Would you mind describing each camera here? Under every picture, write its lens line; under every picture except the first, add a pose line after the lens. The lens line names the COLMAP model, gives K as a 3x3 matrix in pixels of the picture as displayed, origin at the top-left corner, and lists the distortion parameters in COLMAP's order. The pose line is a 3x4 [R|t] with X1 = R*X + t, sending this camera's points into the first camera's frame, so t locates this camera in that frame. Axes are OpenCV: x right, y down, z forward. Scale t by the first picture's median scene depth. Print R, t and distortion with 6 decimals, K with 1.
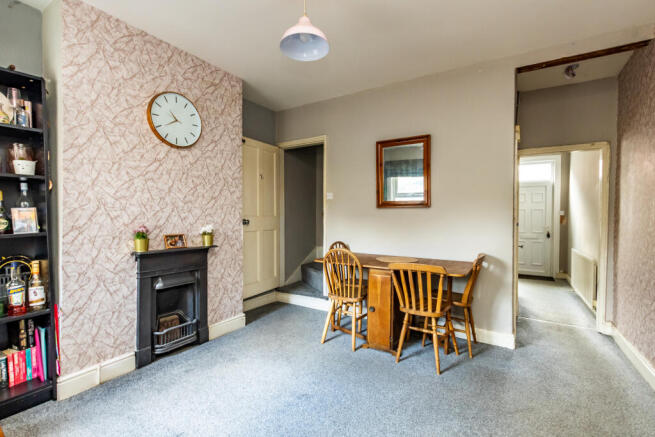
lens RADIAL K [[308.4, 0, 338.5], [0, 308.4, 213.2], [0, 0, 1]] dist [0.001706, -0.000936]
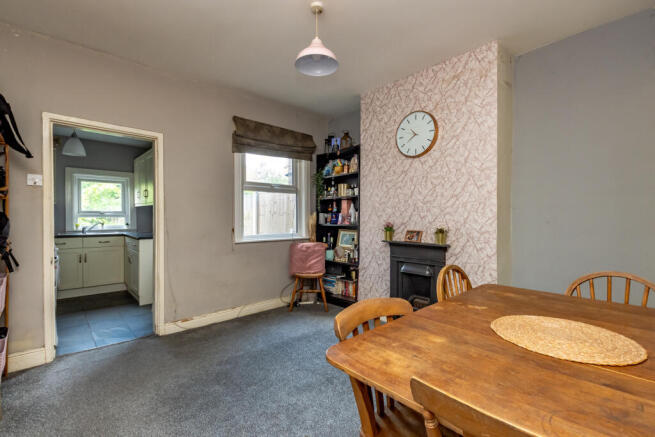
lens RADIAL K [[300.6, 0, 327.5], [0, 300.6, 218.5], [0, 0, 1]] dist [-0.001493, -0.000271]
pose [[-0.288400, -0.008635, -0.957471, 0.707589], [0.001402, 0.999954, -0.009441, 0.034390], [0.957509, -0.004065, -0.288375, 1.056547]]
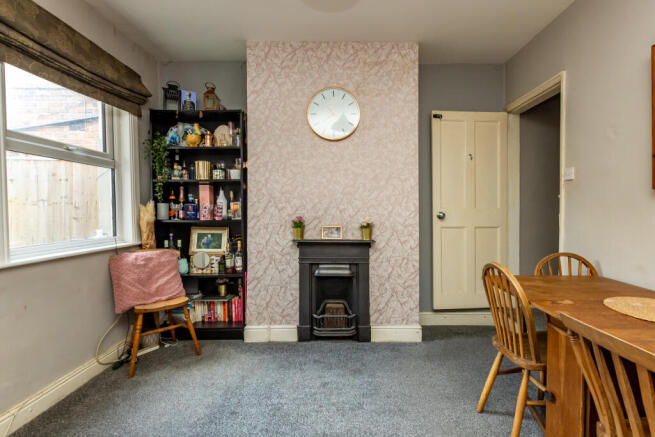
lens RADIAL K [[308.4, 0, 338.5], [0, 308.4, 213.2], [0, 0, 1]] dist [0.001706, -0.000936]
pose [[0.519213, 0.005198, -0.854629, 0.373261], [0.005639, 0.999939, 0.009508, 0.018253], [0.854626, -0.009756, 0.519152, 0.504843]]
